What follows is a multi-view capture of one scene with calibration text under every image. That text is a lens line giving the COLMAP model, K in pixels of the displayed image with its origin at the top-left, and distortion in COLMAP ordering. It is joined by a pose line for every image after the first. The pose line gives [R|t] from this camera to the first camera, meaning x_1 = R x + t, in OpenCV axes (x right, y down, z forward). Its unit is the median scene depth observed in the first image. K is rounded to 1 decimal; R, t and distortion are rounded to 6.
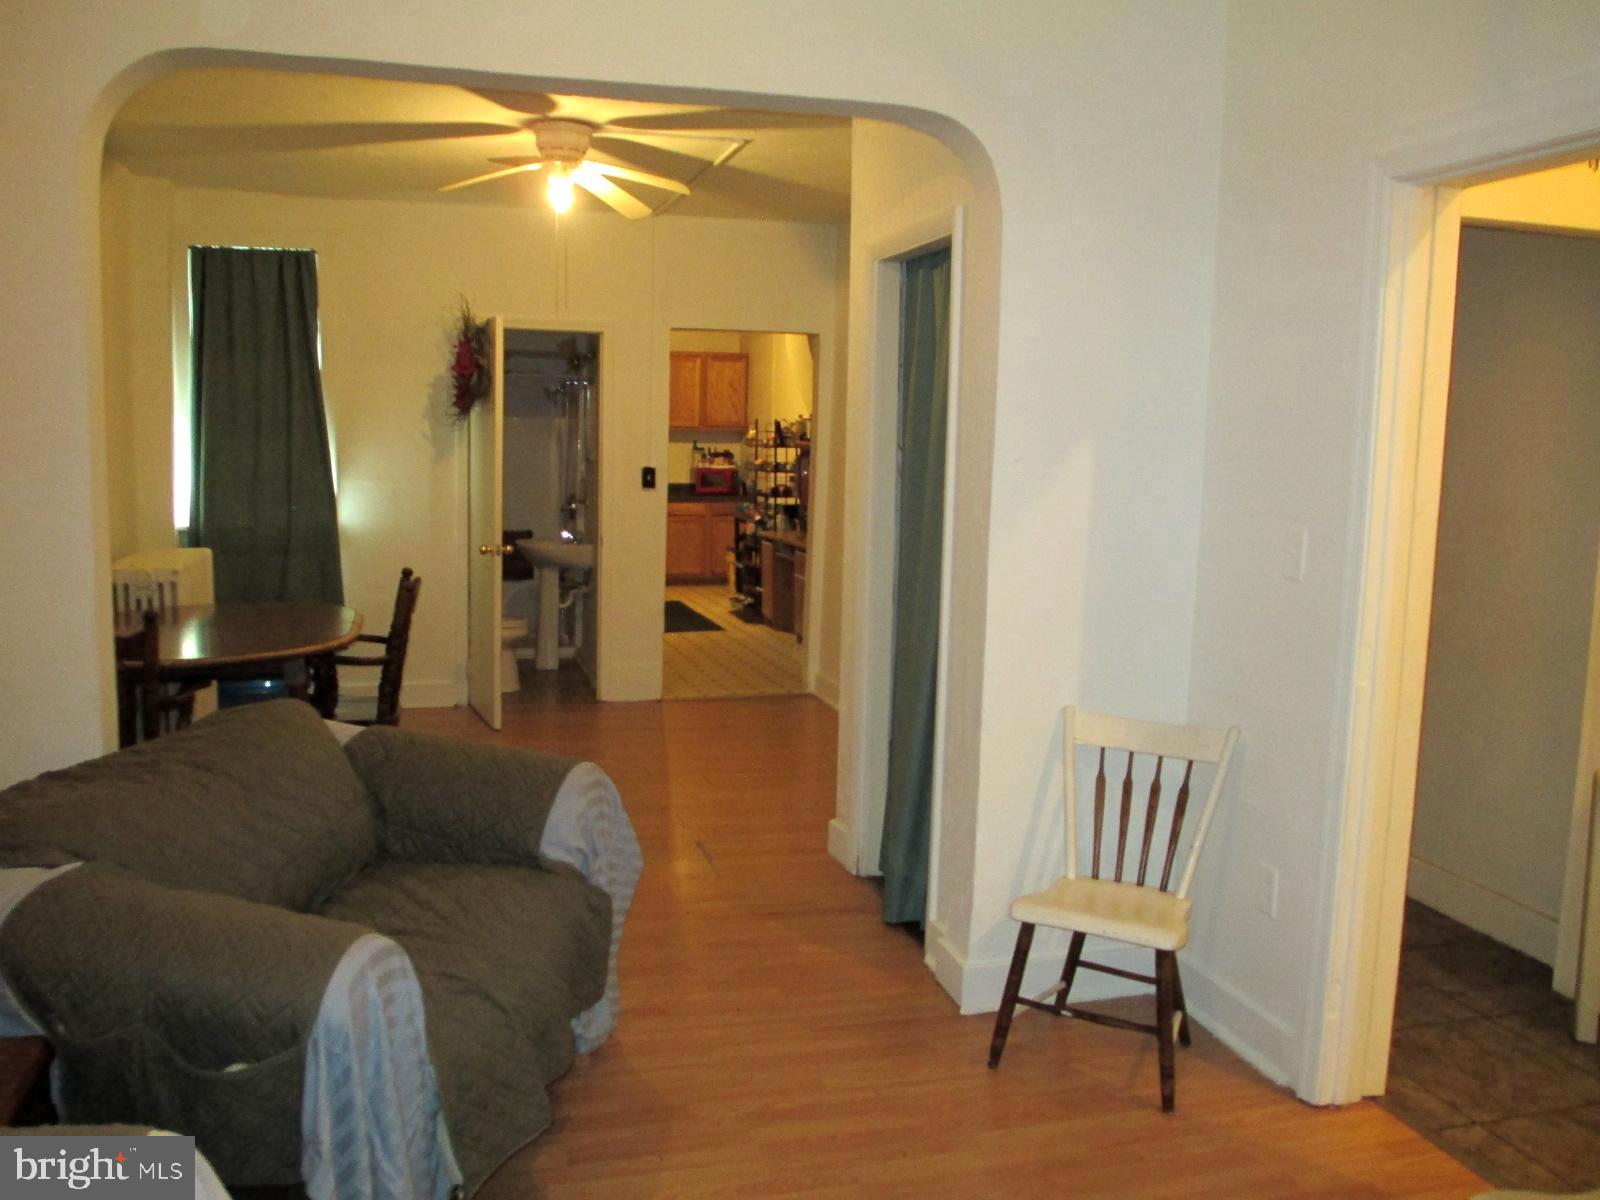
lens RADIAL K [[1331.5, 0, 798.0], [0, 1331.5, 597.0], [0, 0, 1]] dist [-0.080549, 0.008275]
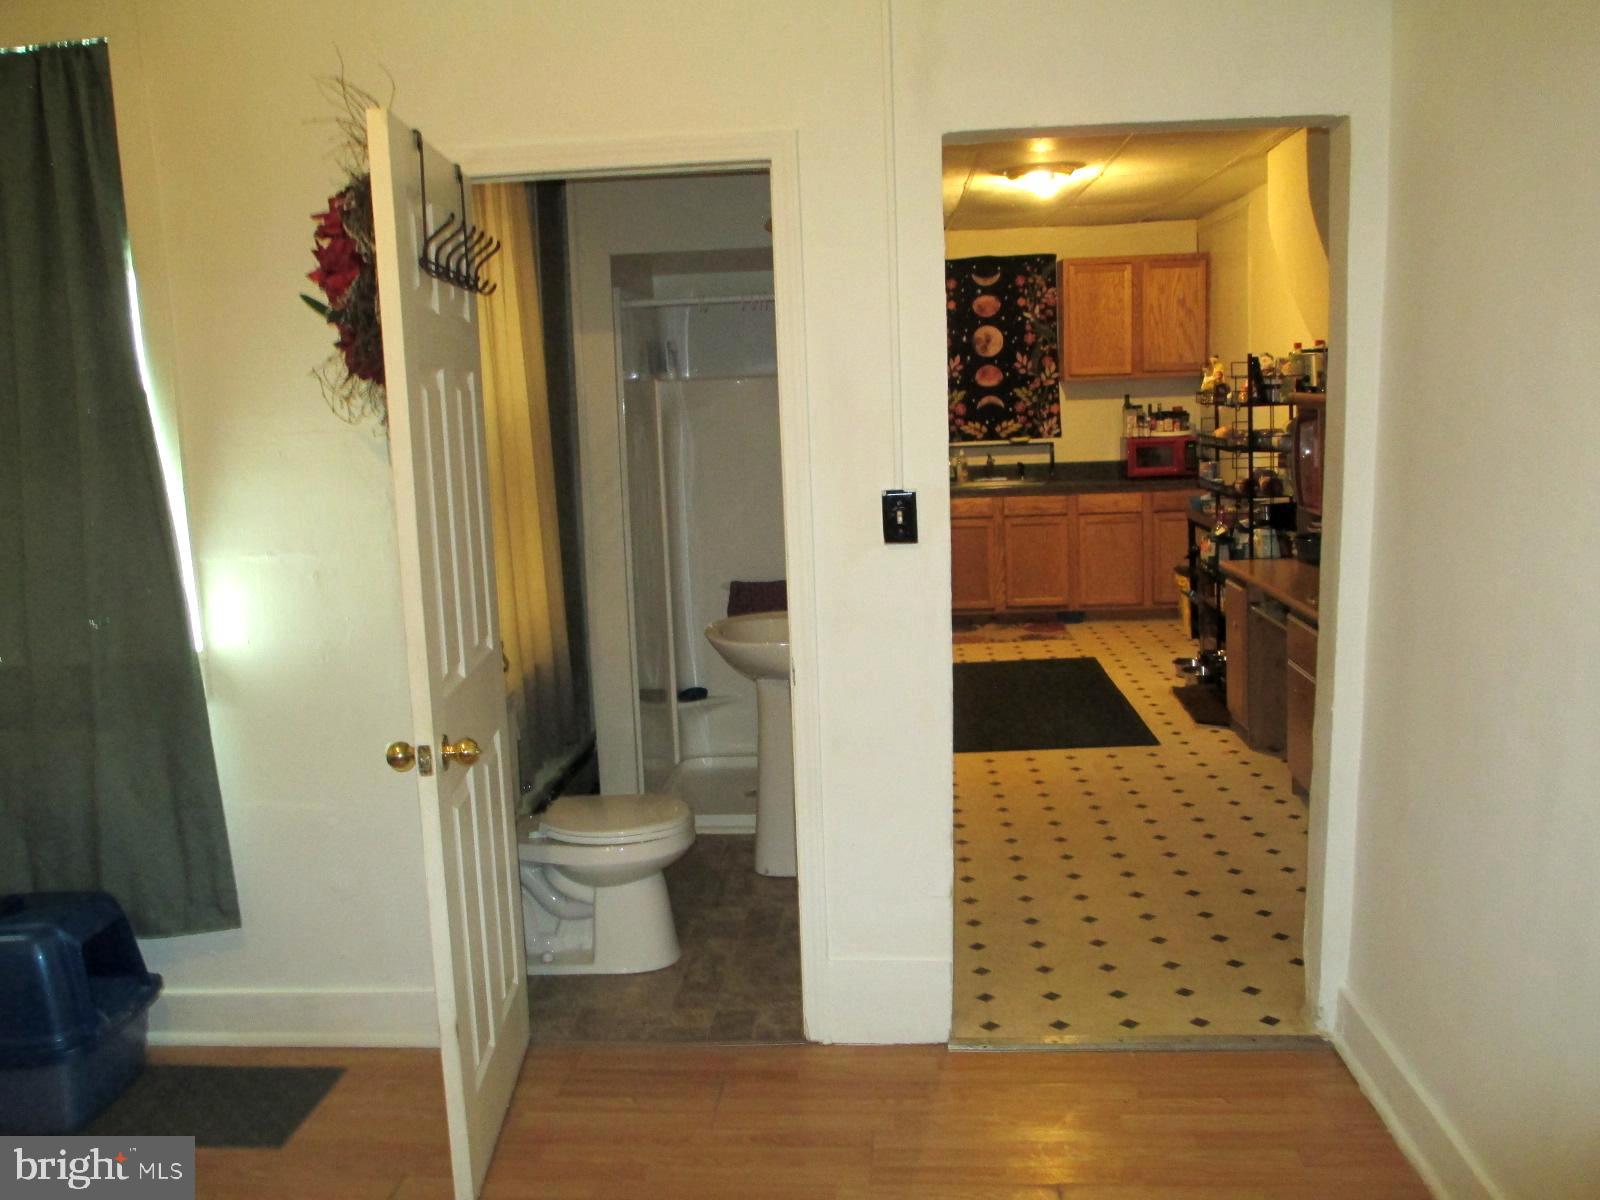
lens RADIAL K [[1331.5, 0, 802.0], [0, 1331.5, 600.2], [0, 0, 1]] dist [-0.080549, 0.008275]
pose [[0.936180, -0.004298, -0.351496, 0.000333], [0.018190, 0.999178, 0.036229, -0.049321], [0.351051, -0.040311, 0.935488, 0.379195]]
